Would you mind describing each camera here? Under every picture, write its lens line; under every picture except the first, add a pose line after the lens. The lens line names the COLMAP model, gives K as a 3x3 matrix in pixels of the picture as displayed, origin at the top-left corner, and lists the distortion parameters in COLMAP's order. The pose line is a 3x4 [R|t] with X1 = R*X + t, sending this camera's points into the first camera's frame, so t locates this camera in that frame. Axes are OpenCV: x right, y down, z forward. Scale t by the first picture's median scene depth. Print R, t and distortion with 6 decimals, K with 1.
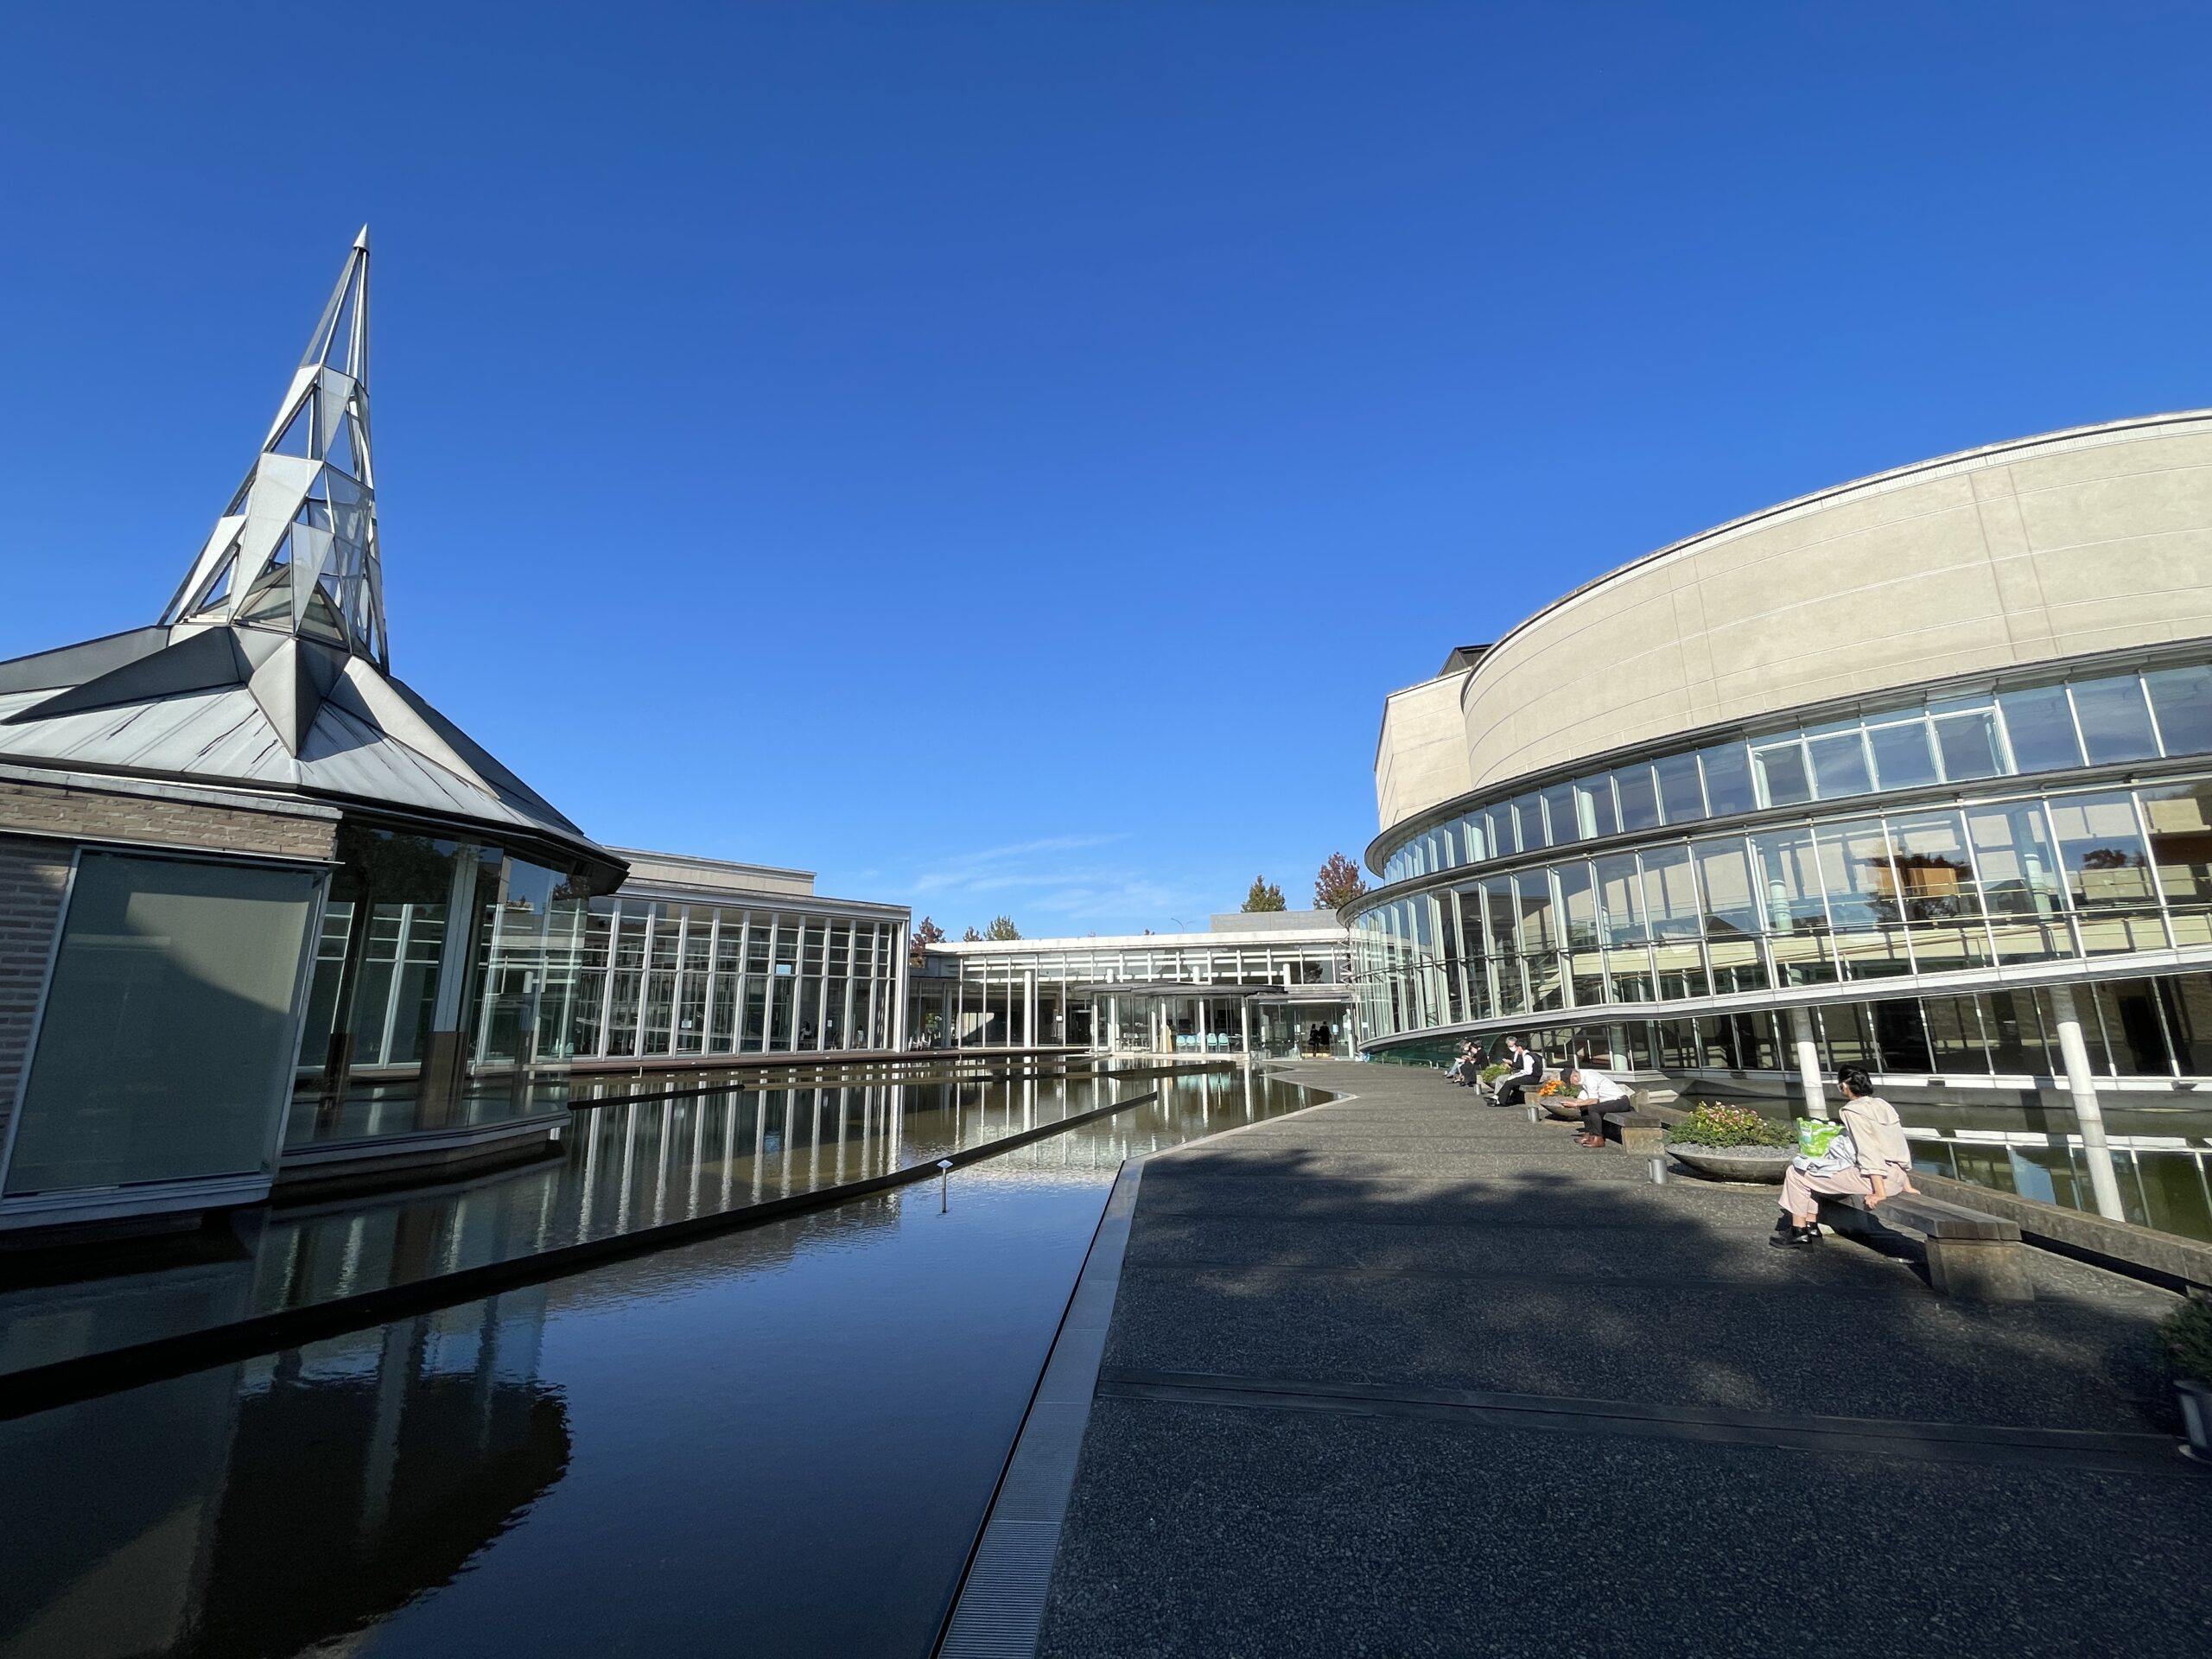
lens RADIAL K [[912.4, 0, 1112.3], [0, 912.4, 831.0], [0, 0, 1]] dist [-0.002990, -0.000576]
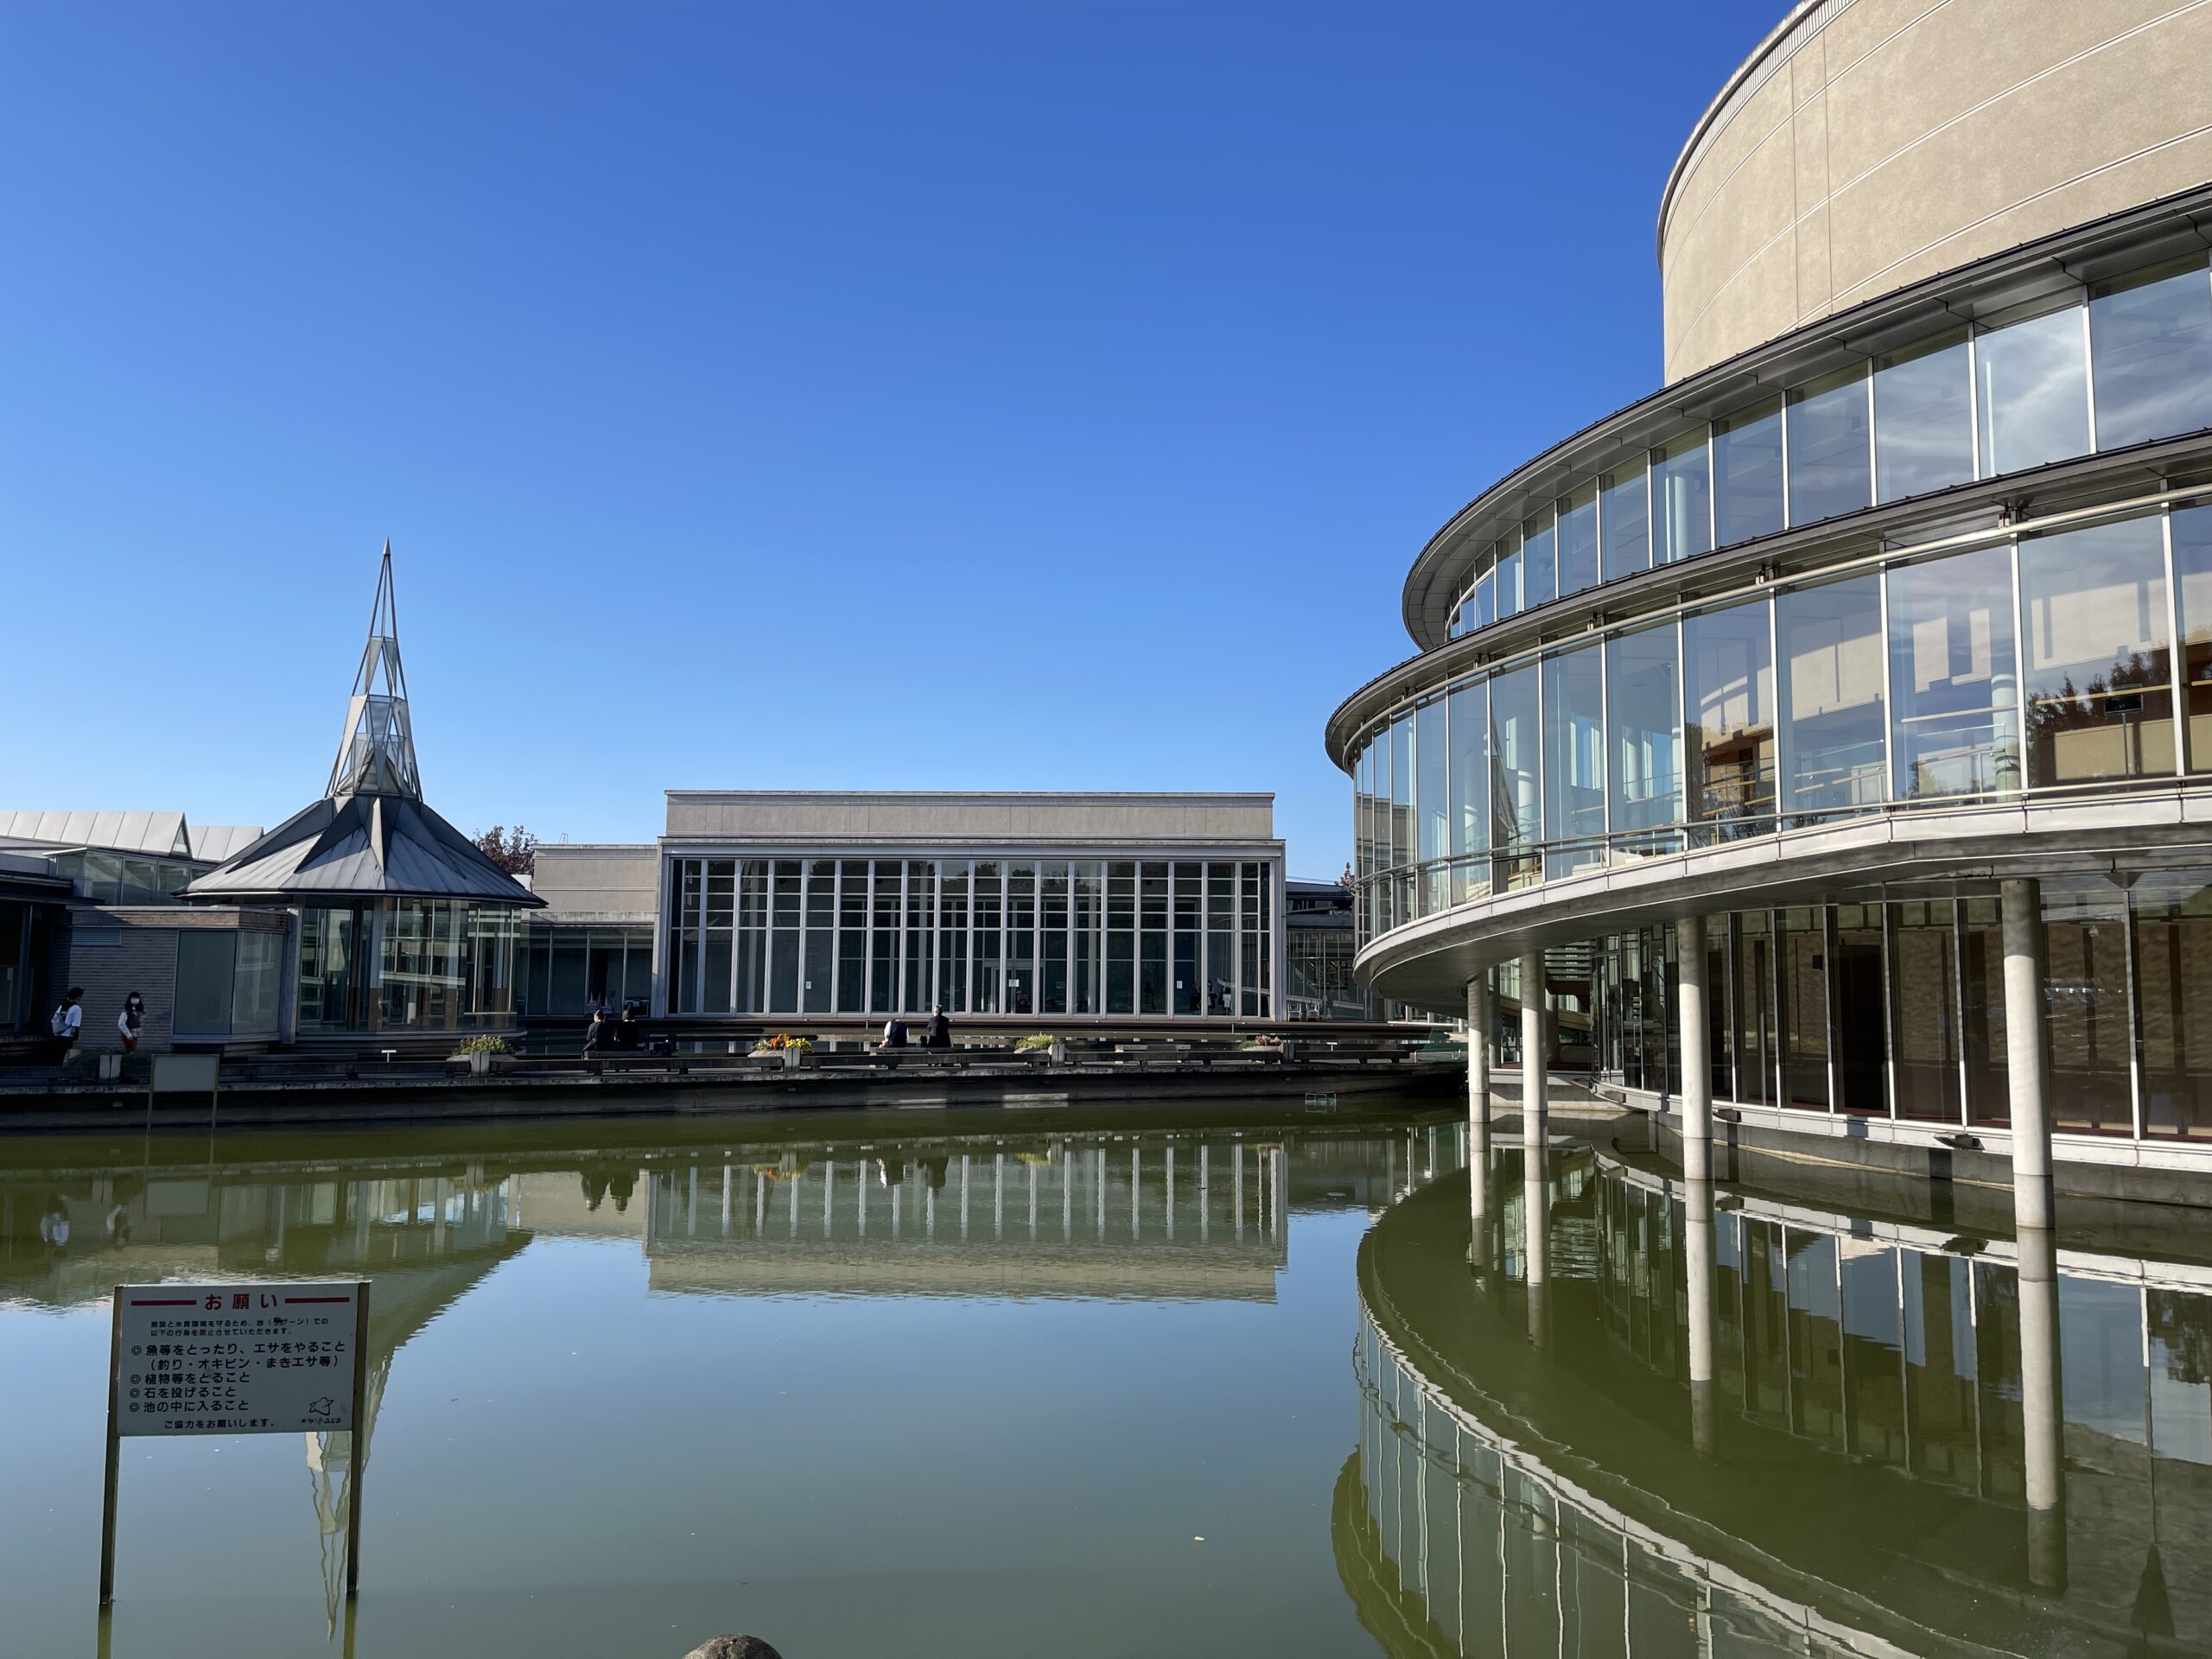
lens RADIAL K [[1707.5, 0, 1093.6], [0, 1707.5, 830.5], [0, 0, 1]] dist [0.050528, -0.057266]
pose [[0.580887, -0.056718, -0.812006, 0.916386], [0.154878, 0.987047, 0.041851, -0.012423], [0.799114, -0.150073, 0.582147, 0.015923]]
